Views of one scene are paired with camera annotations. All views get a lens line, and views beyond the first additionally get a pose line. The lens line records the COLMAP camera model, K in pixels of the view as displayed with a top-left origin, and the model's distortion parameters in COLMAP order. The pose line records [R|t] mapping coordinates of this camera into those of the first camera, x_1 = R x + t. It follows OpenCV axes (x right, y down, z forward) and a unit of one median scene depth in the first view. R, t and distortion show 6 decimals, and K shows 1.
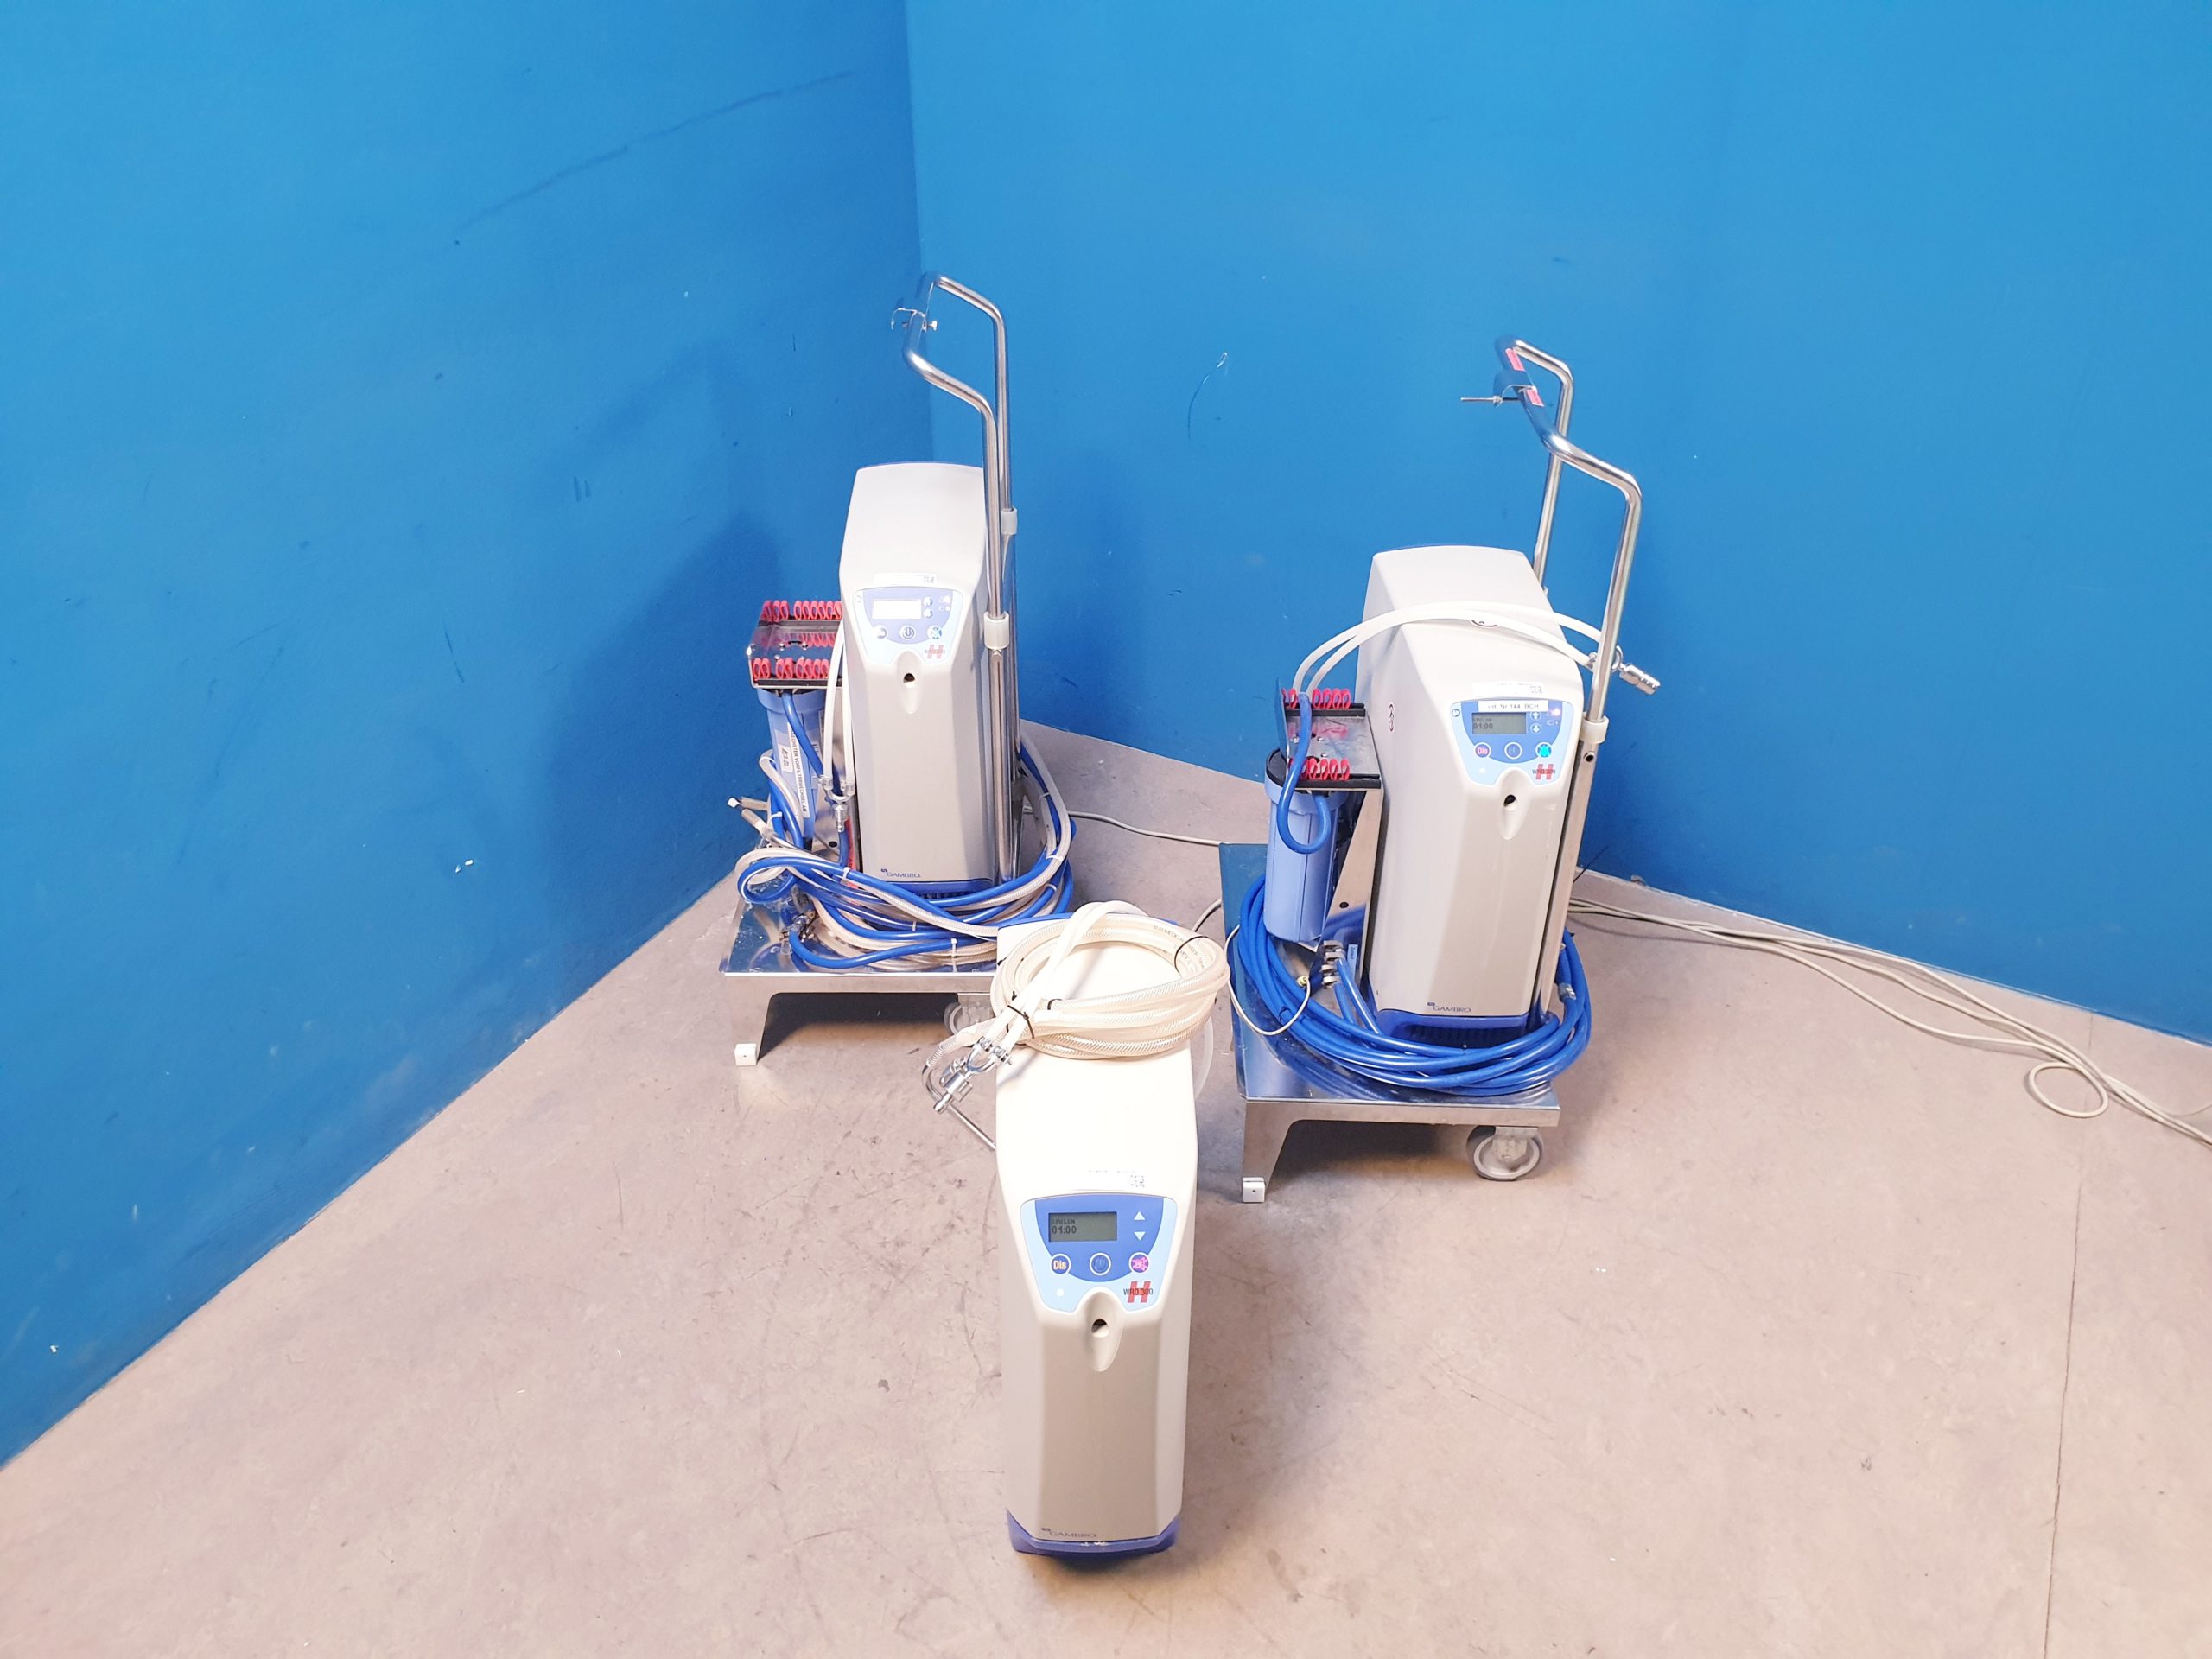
lens RADIAL K [[1759.6, 0, 1107.3], [0, 1759.6, 850.2], [0, 0, 1]] dist [-0.009922, 0.042388]
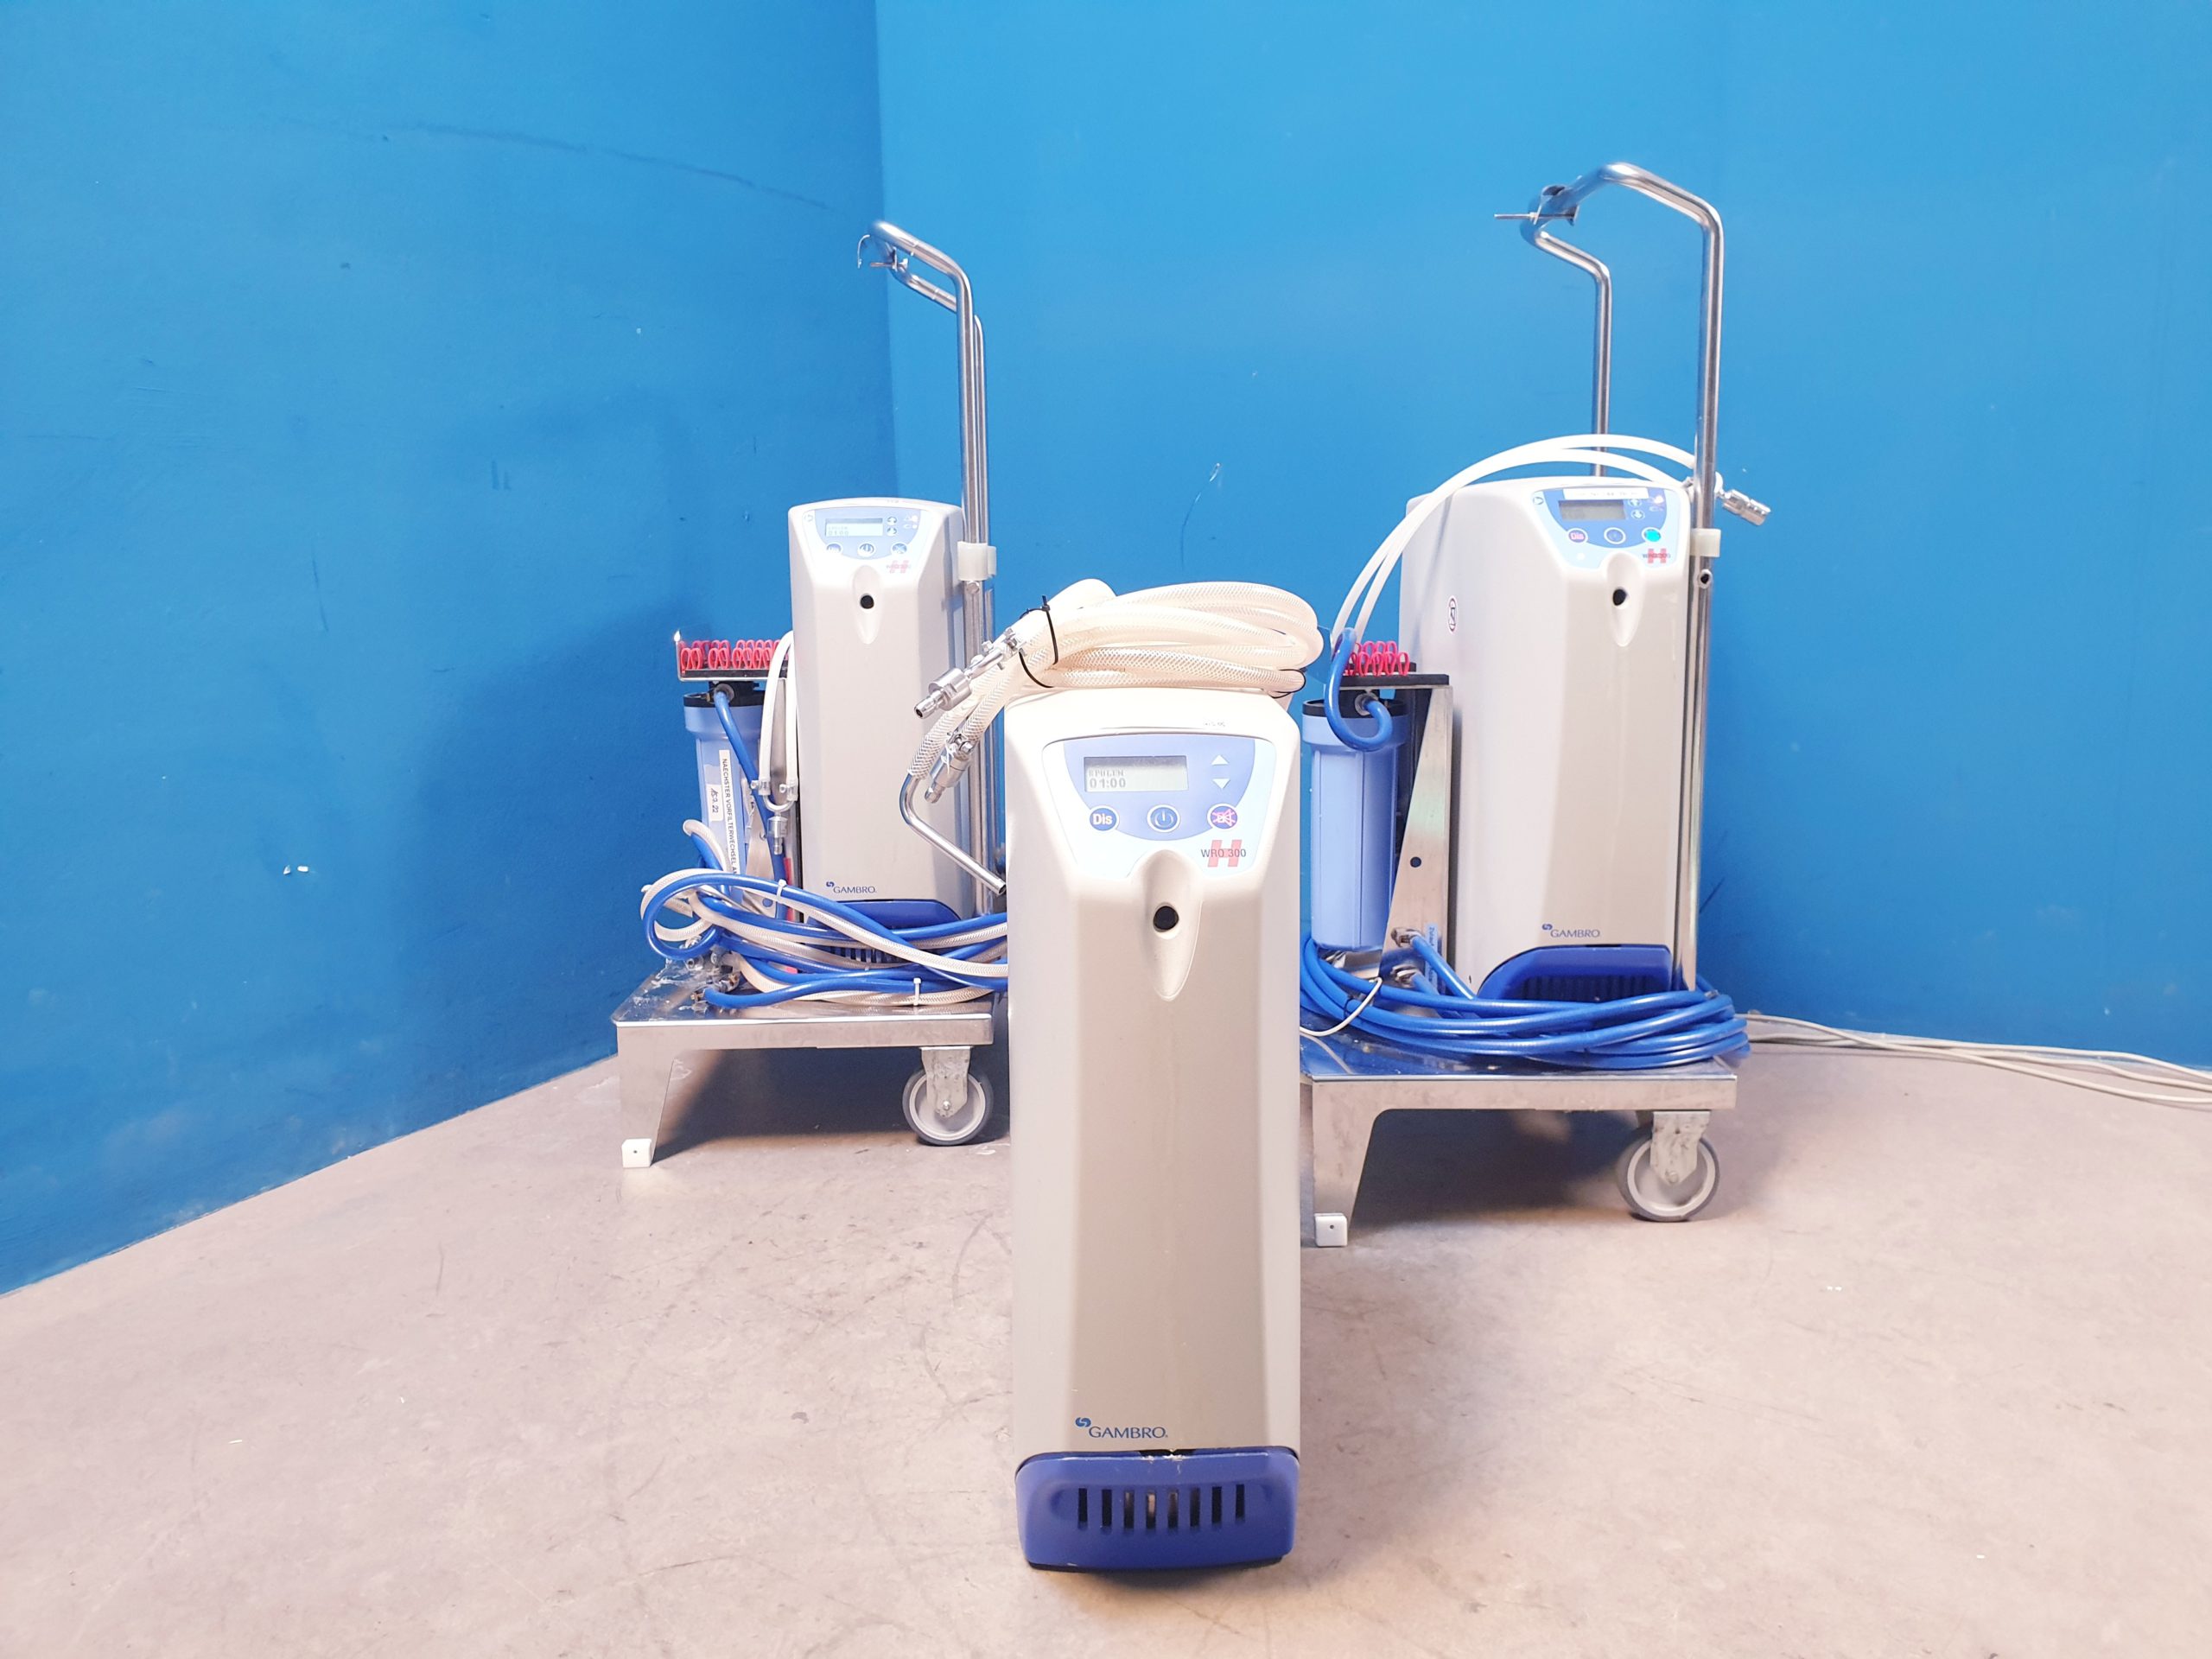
lens RADIAL K [[1759.6, 0, 1112.4], [0, 1759.6, 881.2], [0, 0, 1]] dist [-0.009922, 0.042388]
pose [[0.999410, -0.024536, 0.024034, -0.020315], [0.032324, 0.908471, -0.416697, 0.377593], [-0.011610, 0.417228, 0.908728, 0.301175]]
